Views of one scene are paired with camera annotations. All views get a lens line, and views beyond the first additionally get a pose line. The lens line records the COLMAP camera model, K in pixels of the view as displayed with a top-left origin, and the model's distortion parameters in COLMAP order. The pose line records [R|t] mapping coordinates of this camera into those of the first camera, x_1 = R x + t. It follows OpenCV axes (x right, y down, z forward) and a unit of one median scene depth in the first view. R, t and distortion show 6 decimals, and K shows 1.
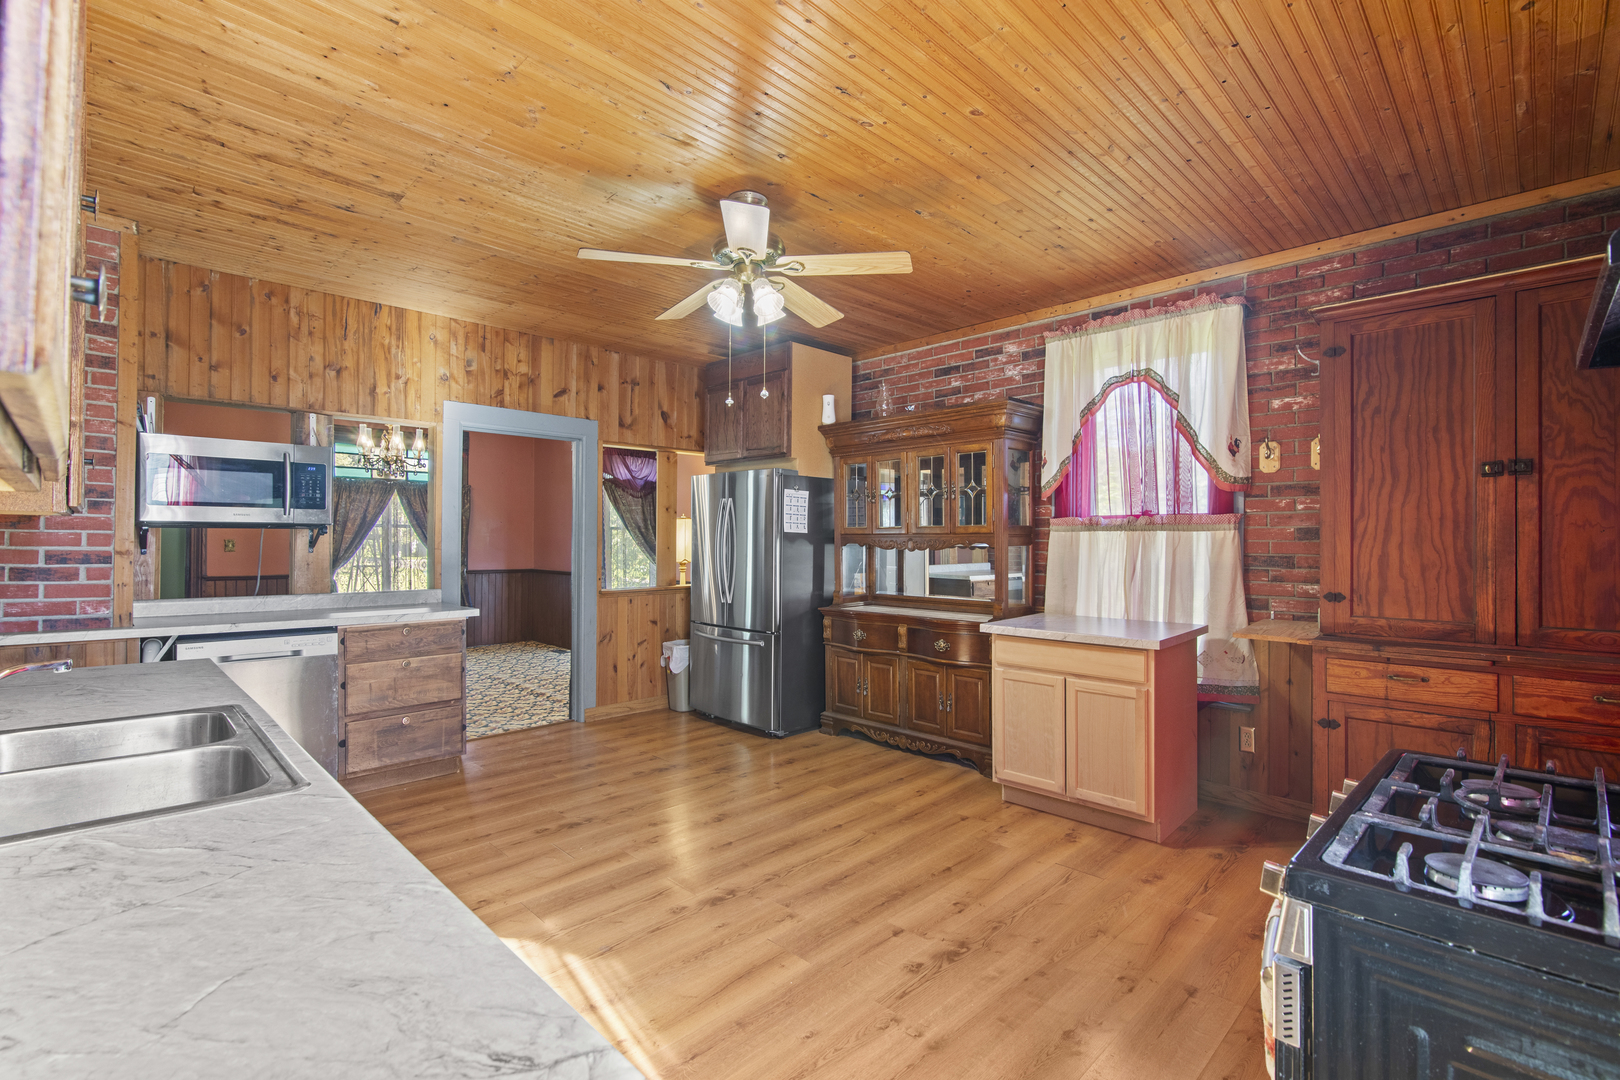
lens RADIAL K [[732.6, 0, 805.2], [0, 732.6, 539.2], [0, 0, 1]] dist [0.000033, 0.000166]
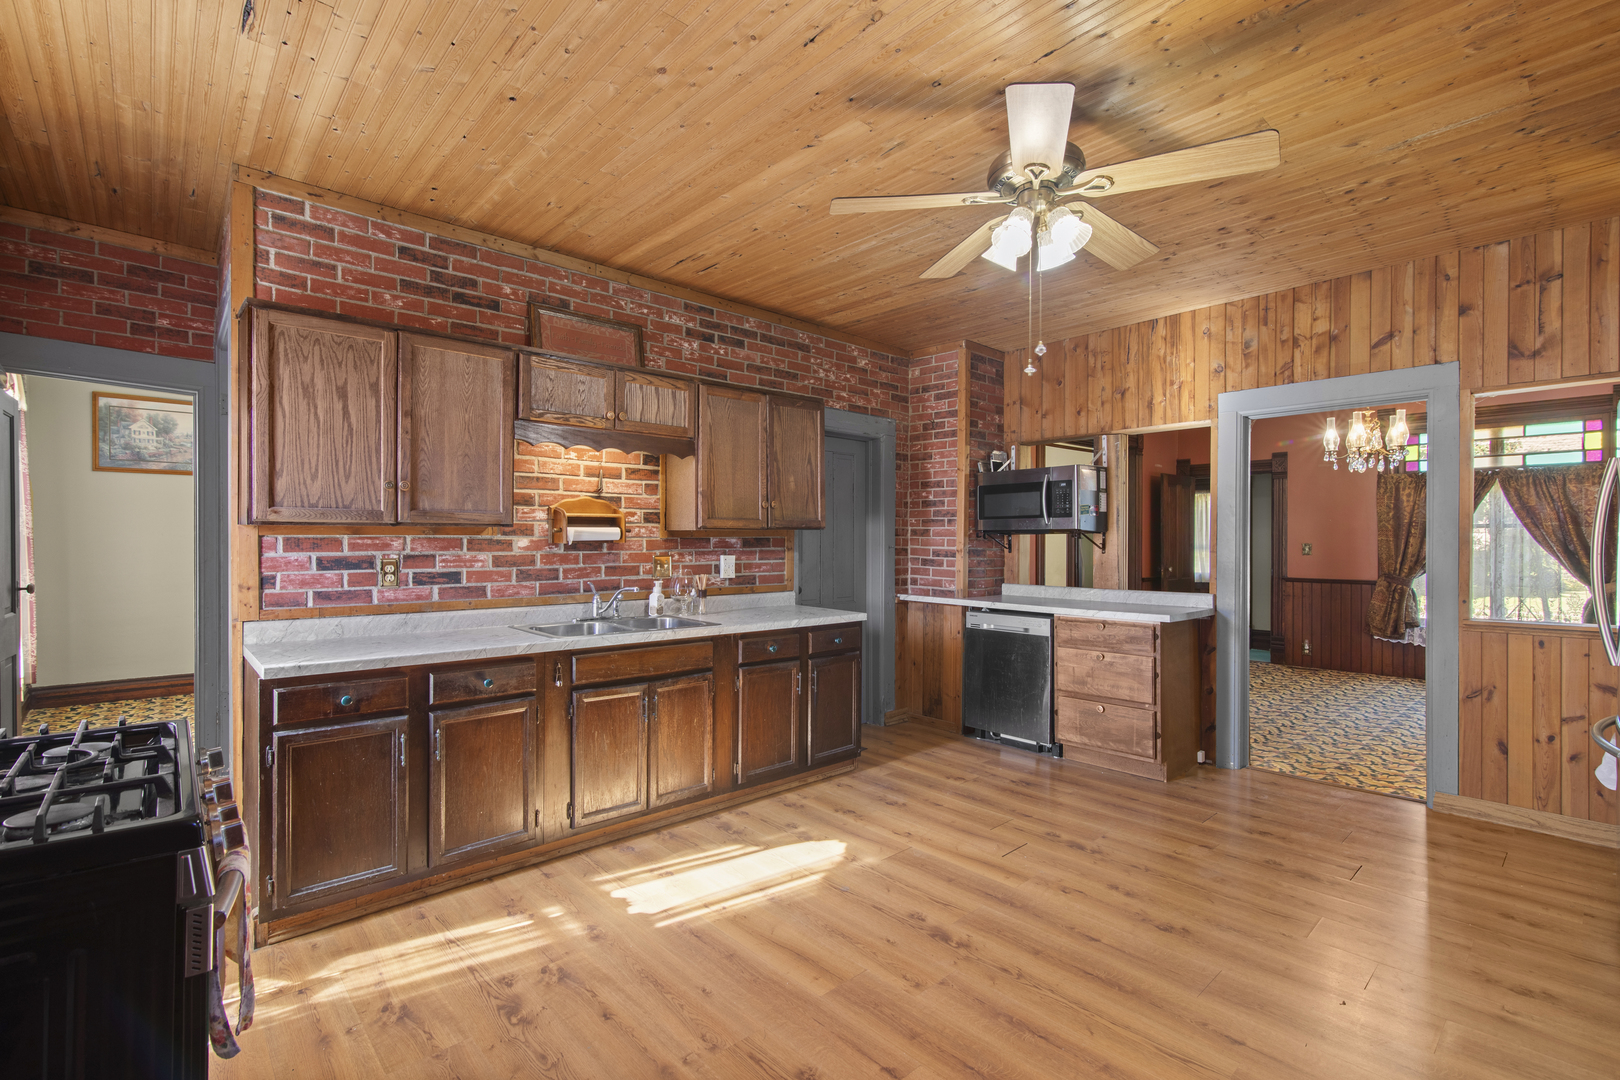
lens RADIAL K [[732.6, 0, 802.4], [0, 732.6, 544.5], [0, 0, 1]] dist [0.000033, 0.000166]
pose [[-0.048820, -0.001162, -0.998807, 0.513659], [0.000103, 0.999999, -0.001168, 0.004772], [0.998808, -0.000160, -0.048820, 0.562112]]
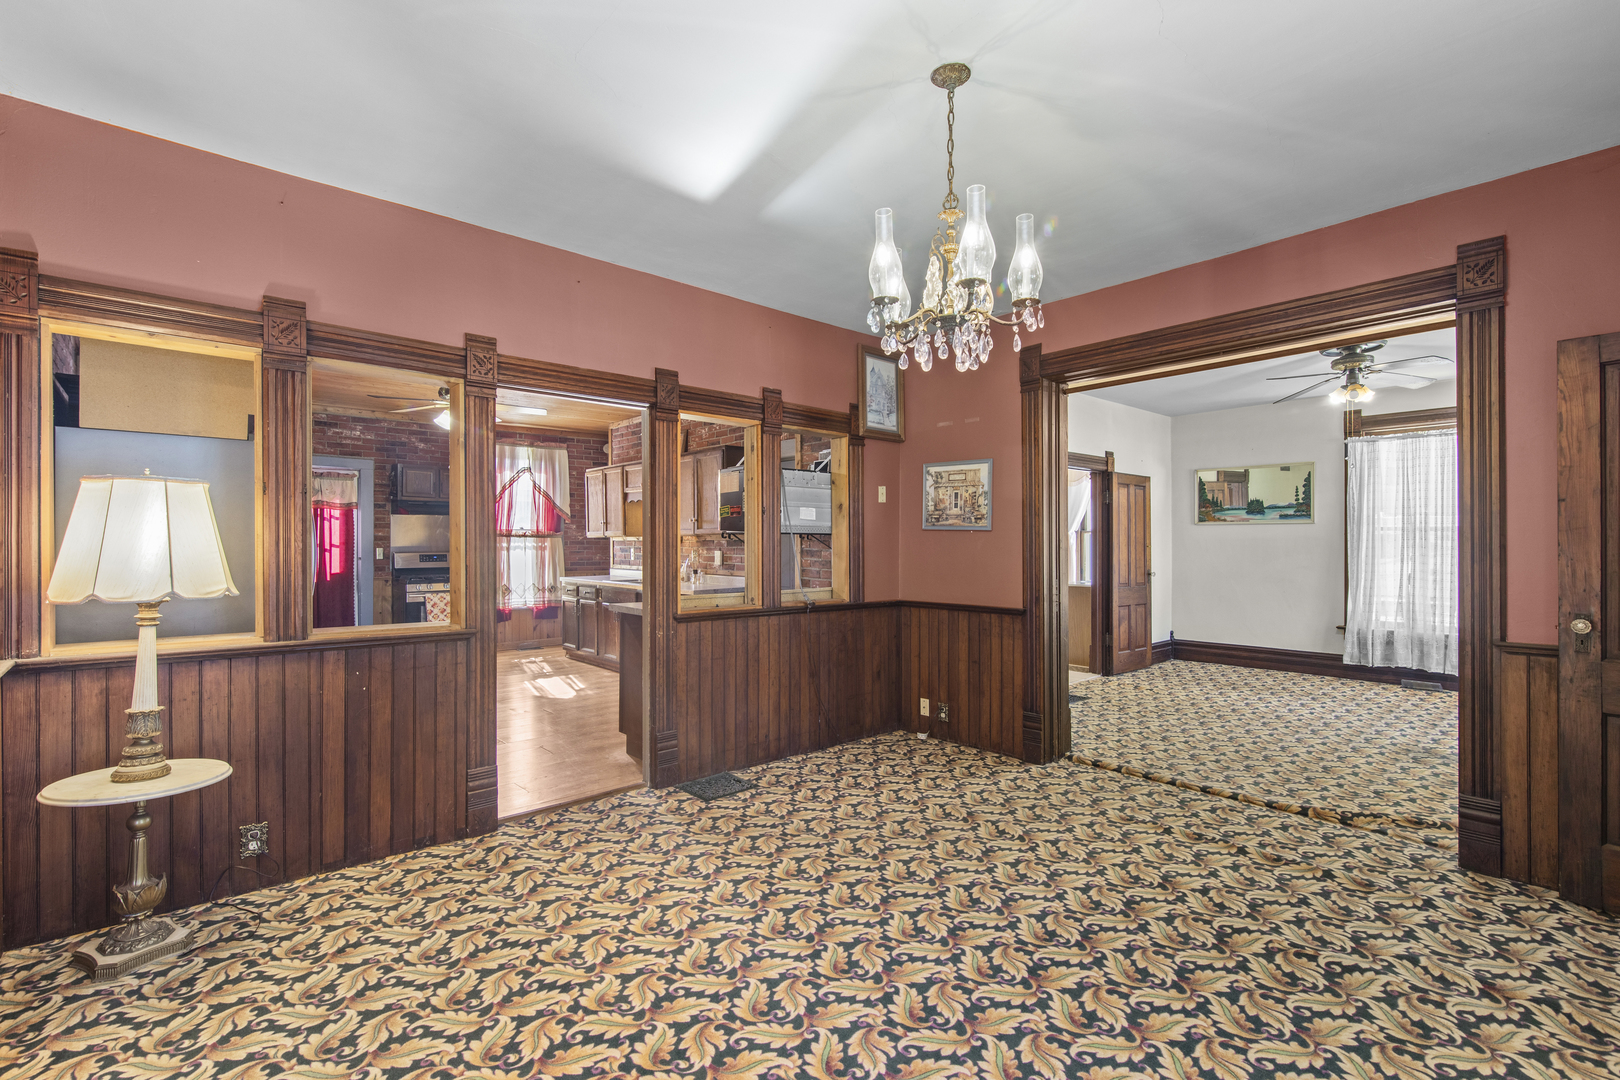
lens RADIAL K [[732.6, 0, 816.9], [0, 732.6, 543.0], [0, 0, 1]] dist [0.000033, 0.000166]
pose [[-0.998948, -0.005474, 0.045523, -0.807359], [-0.005507, 0.999985, -0.000609, 0.000765], [-0.045519, -0.000859, -0.998963, 2.081719]]
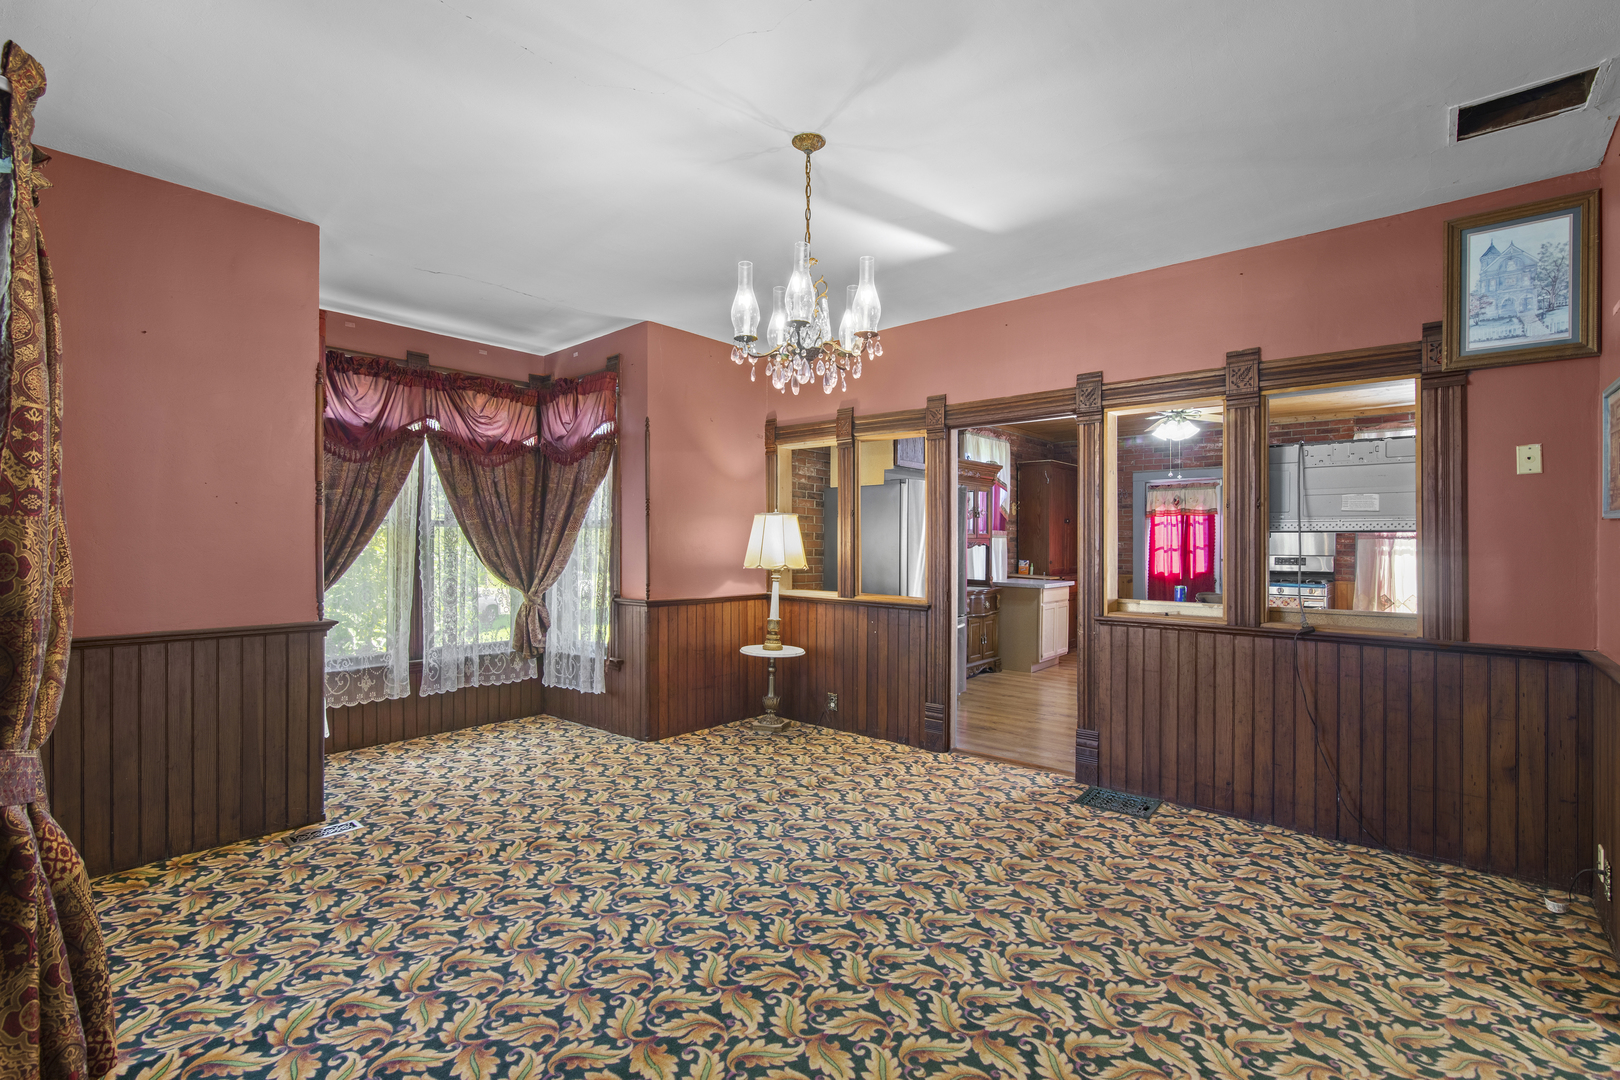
lens RADIAL K [[732.6, 0, 785.8], [0, 732.6, 548.5], [0, 0, 1]] dist [0.000033, 0.000166]
pose [[-0.063756, -0.010840, 0.997907, -1.500313], [-0.004974, 0.999932, 0.010545, -0.001106], [-0.997953, -0.004291, -0.063806, 1.603912]]
